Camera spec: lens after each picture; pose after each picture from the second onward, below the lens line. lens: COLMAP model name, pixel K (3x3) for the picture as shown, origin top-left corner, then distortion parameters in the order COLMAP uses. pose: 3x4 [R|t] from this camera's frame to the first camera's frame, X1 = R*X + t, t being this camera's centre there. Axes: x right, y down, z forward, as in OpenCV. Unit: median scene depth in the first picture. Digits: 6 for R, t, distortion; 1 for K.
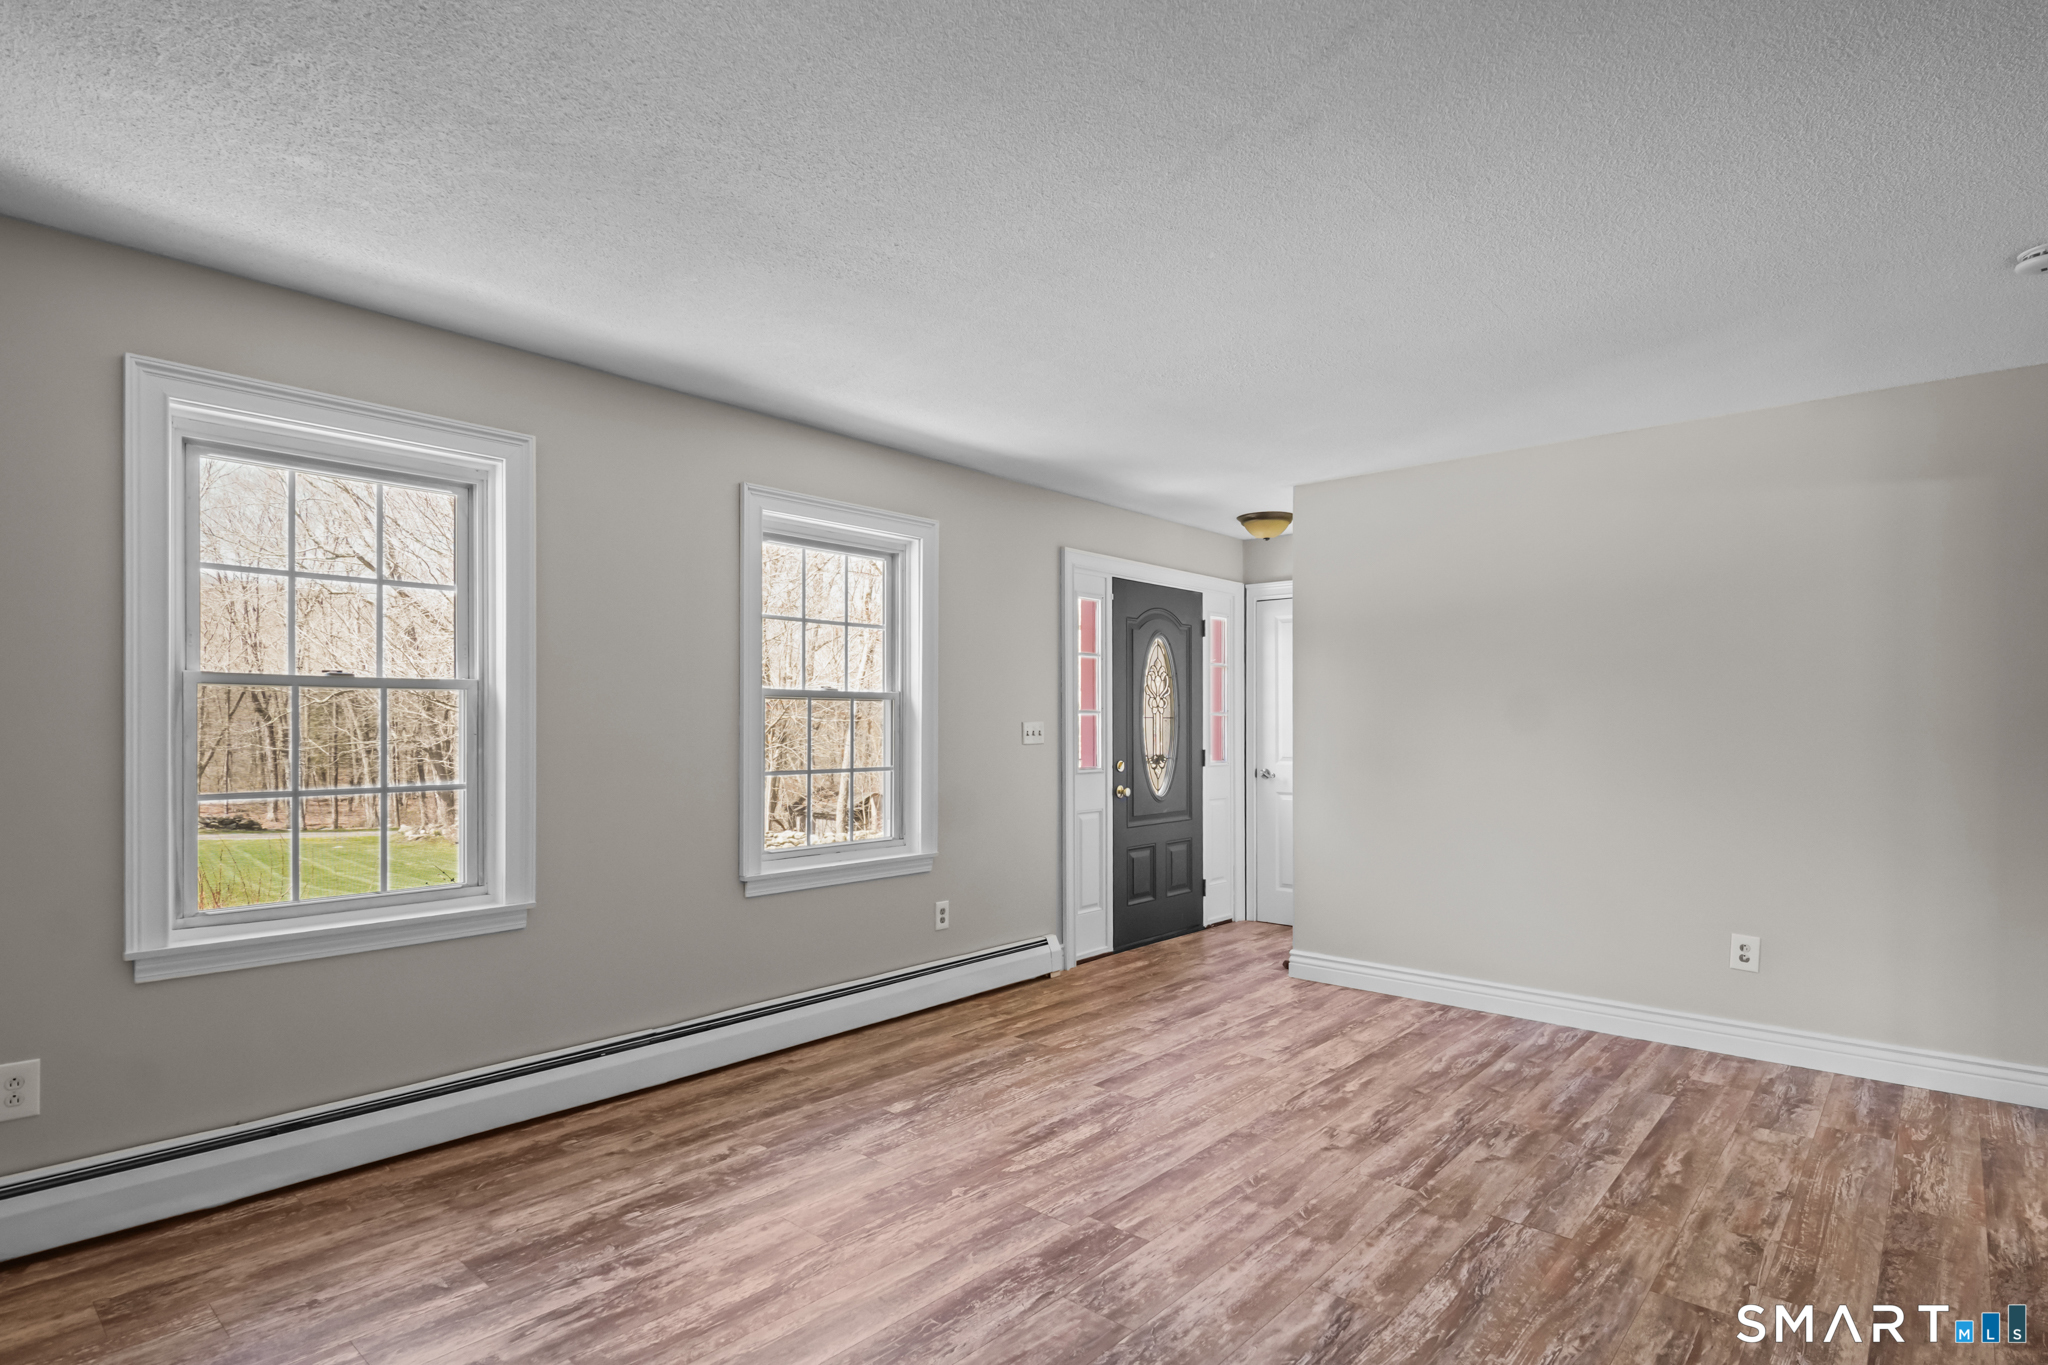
lens RADIAL K [[1031.8, 0, 1015.9], [0, 1031.8, 719.8], [0, 0, 1]] dist [0.021038, -0.019945]
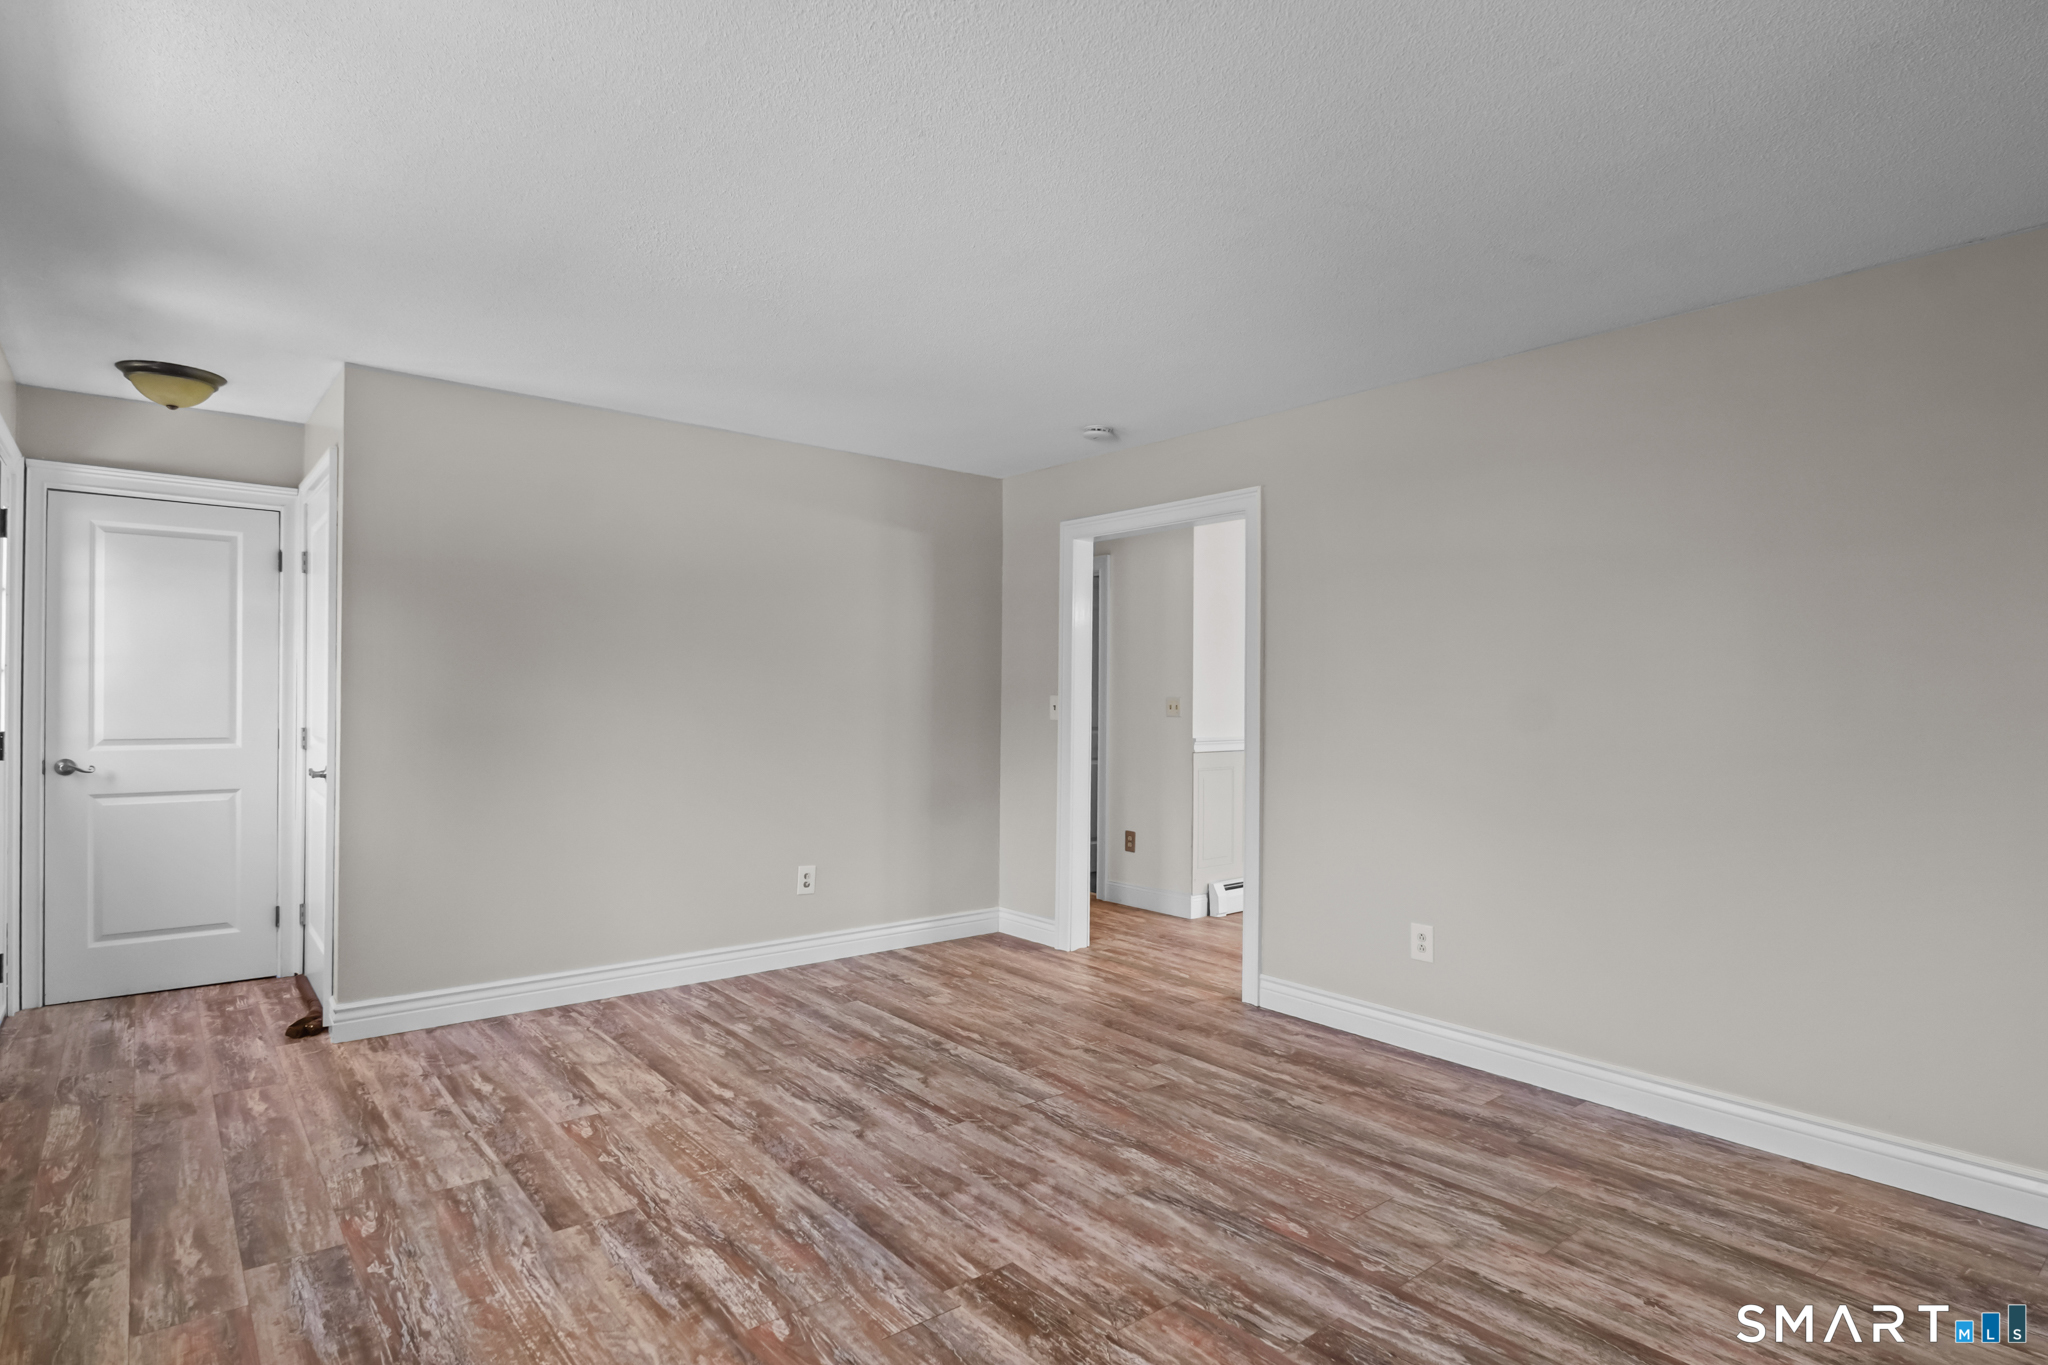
lens RADIAL K [[1031.8, 0, 1015.9], [0, 1031.8, 719.8], [0, 0, 1]] dist [0.021038, -0.019945]
pose [[0.175413, -0.019692, 0.984298, -0.546546], [-0.014332, 0.999643, 0.022553, -0.008248], [-0.984391, -0.018063, 0.175068, 0.582433]]
